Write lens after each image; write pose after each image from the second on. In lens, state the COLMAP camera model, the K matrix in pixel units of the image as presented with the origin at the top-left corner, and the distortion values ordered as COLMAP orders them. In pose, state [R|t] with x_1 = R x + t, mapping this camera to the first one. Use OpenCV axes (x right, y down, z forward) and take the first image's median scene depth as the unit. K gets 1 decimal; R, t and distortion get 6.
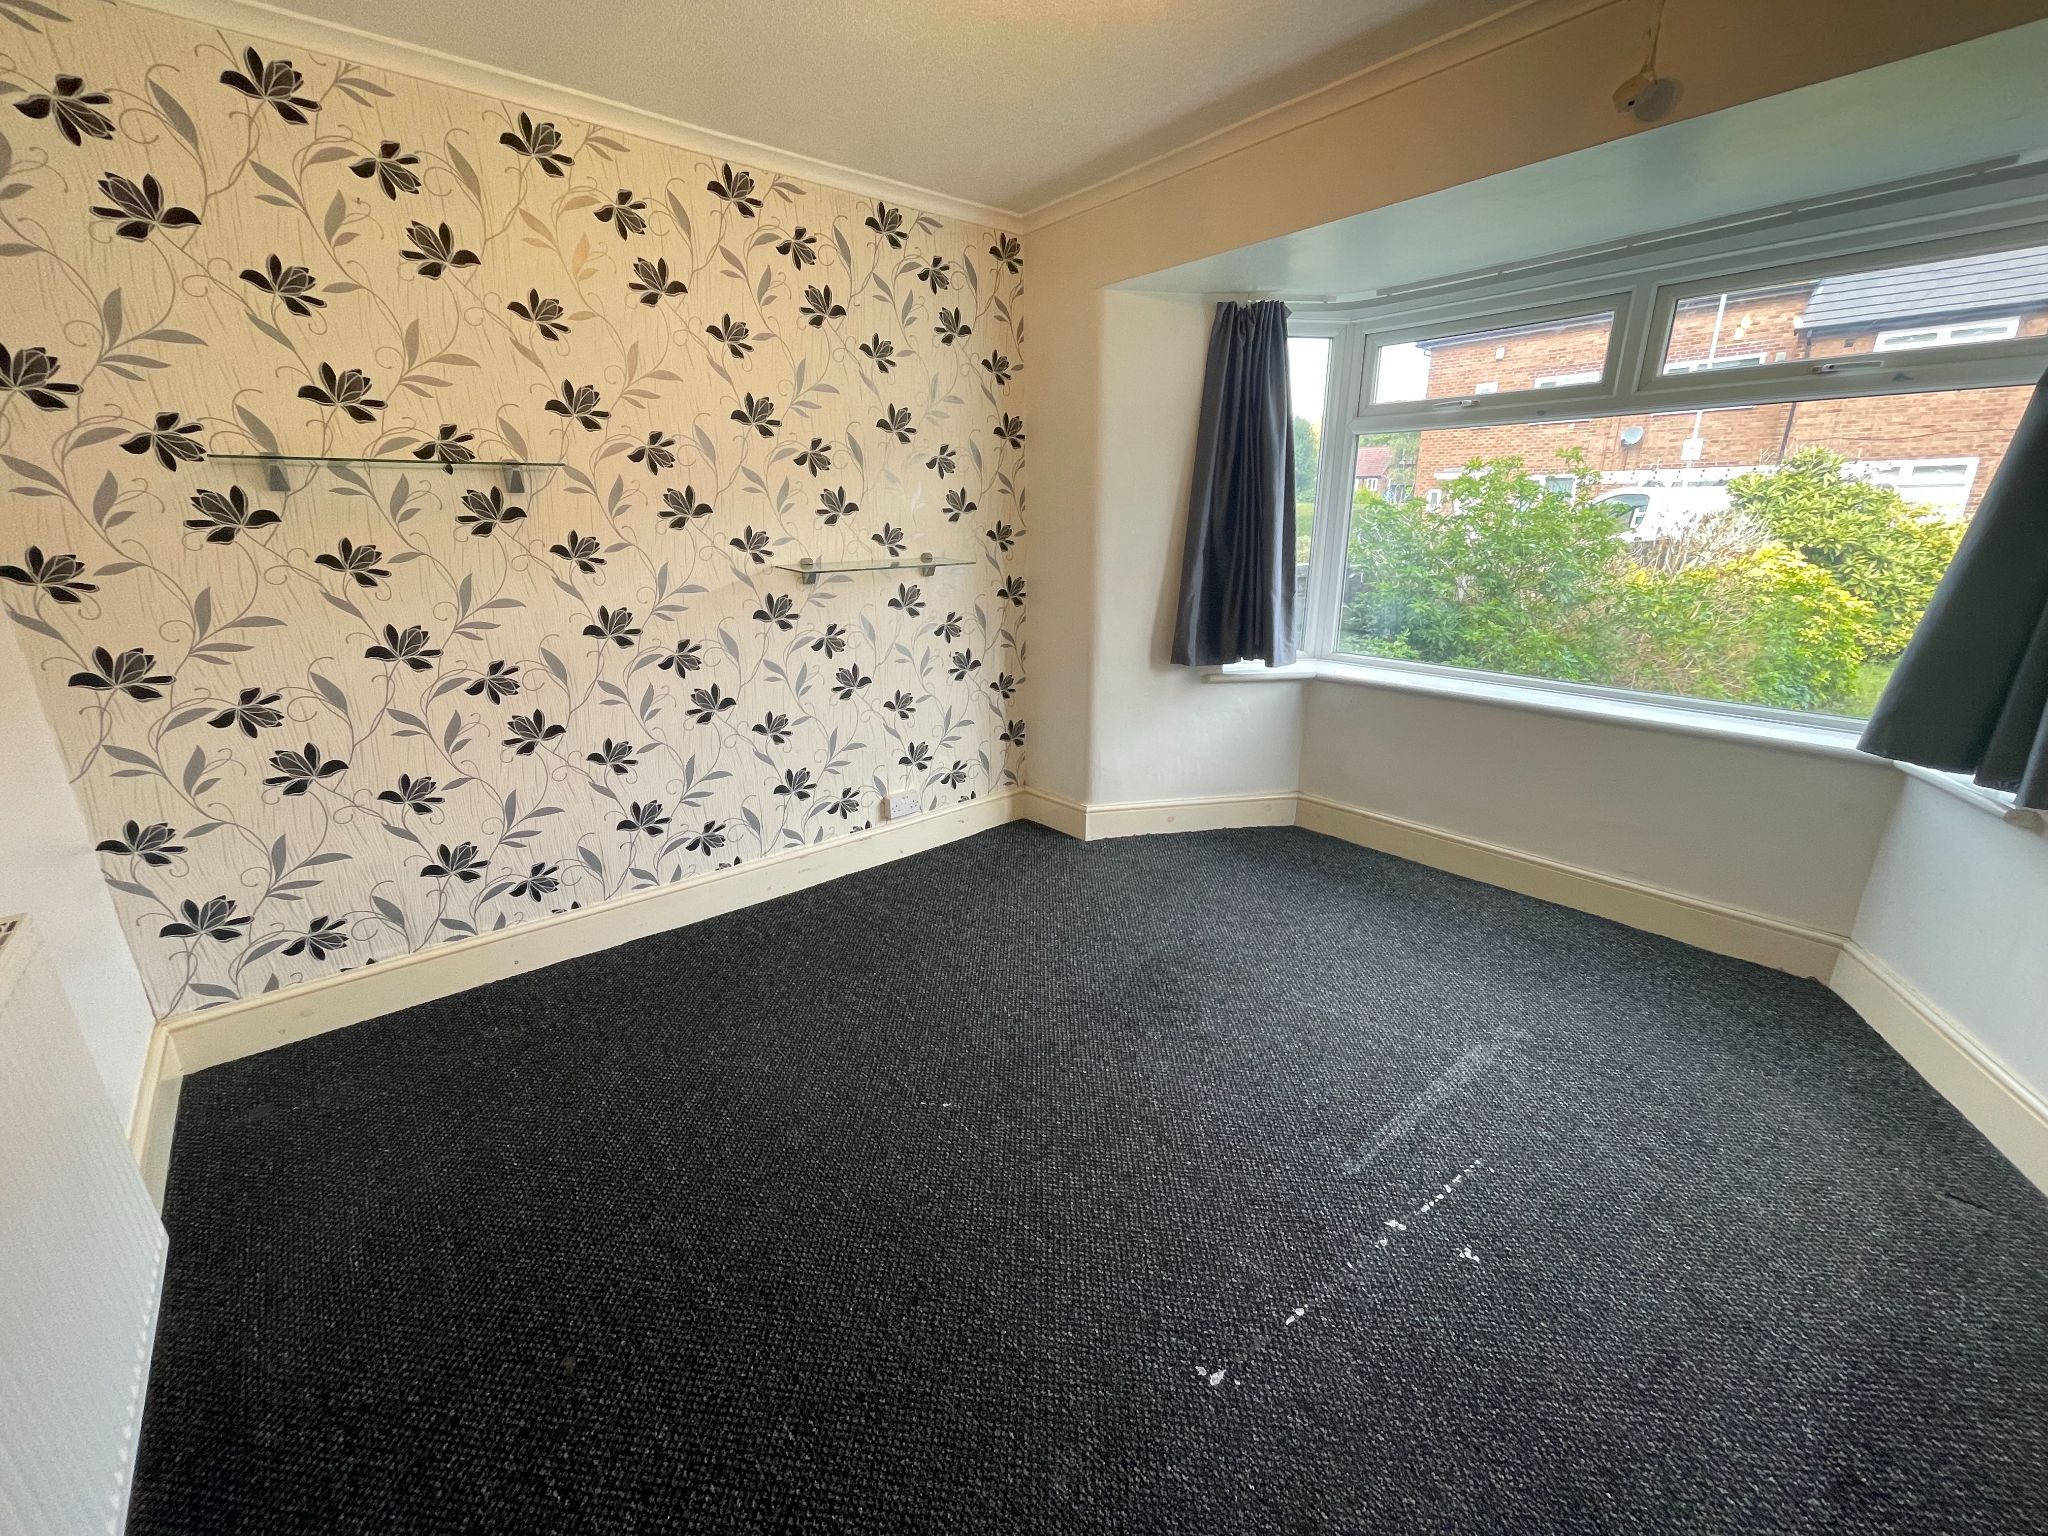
lens RADIAL K [[834.5, 0, 1025.5], [0, 834.5, 775.2], [0, 0, 1]] dist [-0.000821, -0.000561]
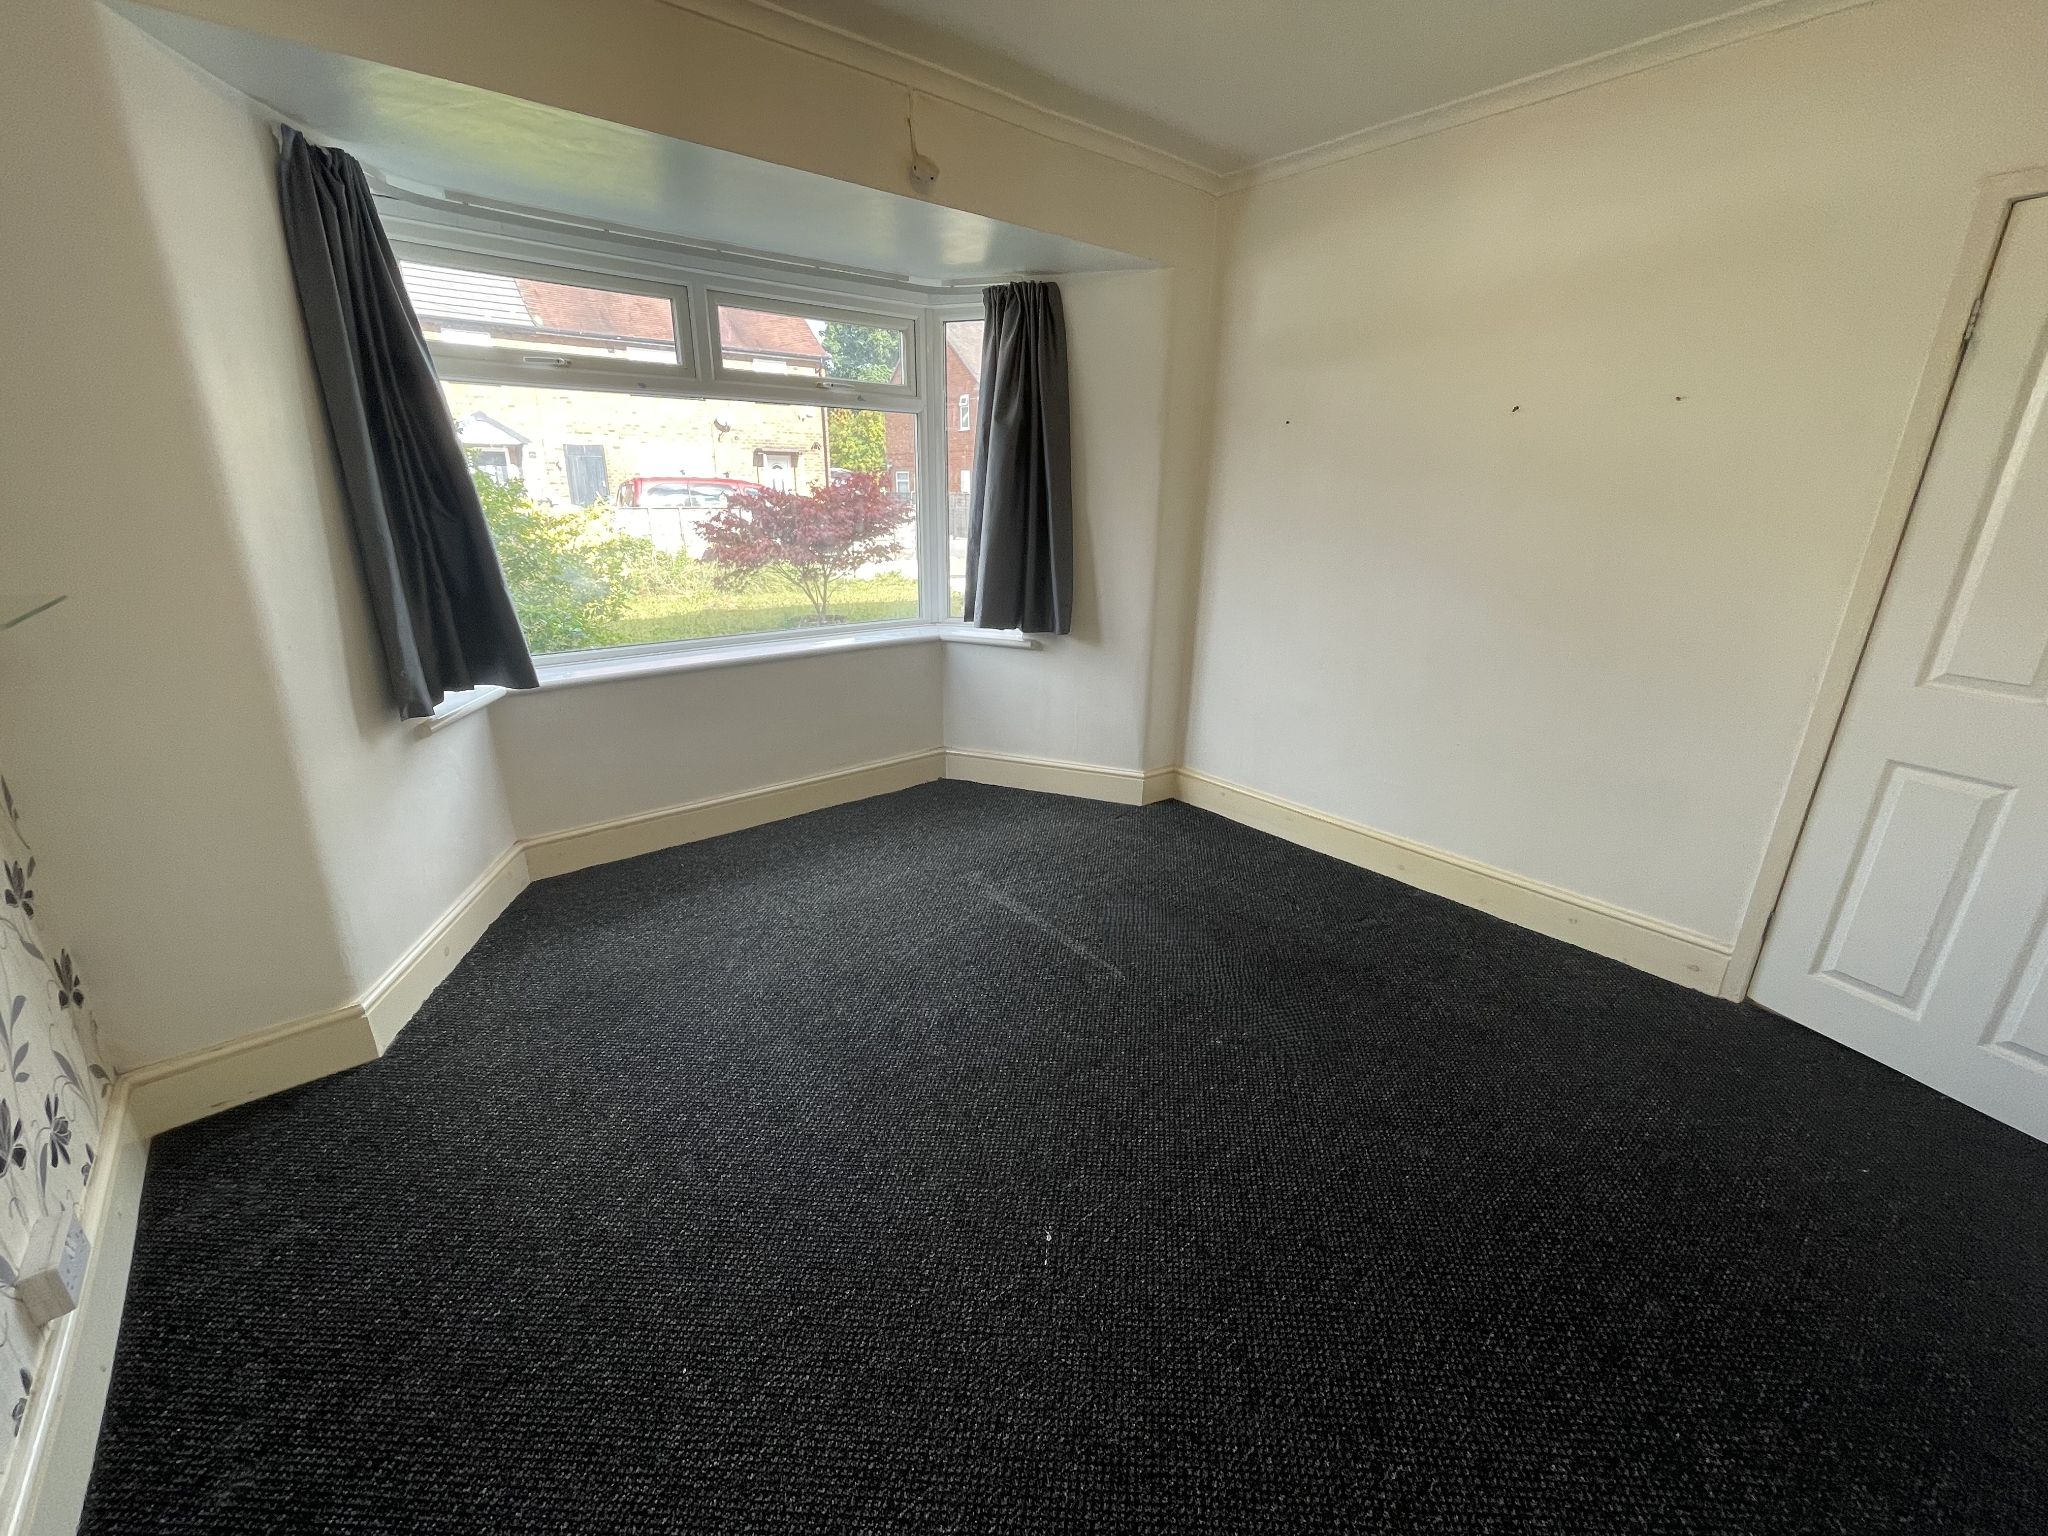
lens RADIAL K [[834.5, 0, 1027.6], [0, 834.5, 766.4], [0, 0, 1]] dist [-0.000821, -0.000561]
pose [[0.008607, -0.310379, 0.950574, -0.477144], [0.290836, 0.910291, 0.294592, -0.166813], [-0.956734, 0.273925, 0.098105, 0.555289]]
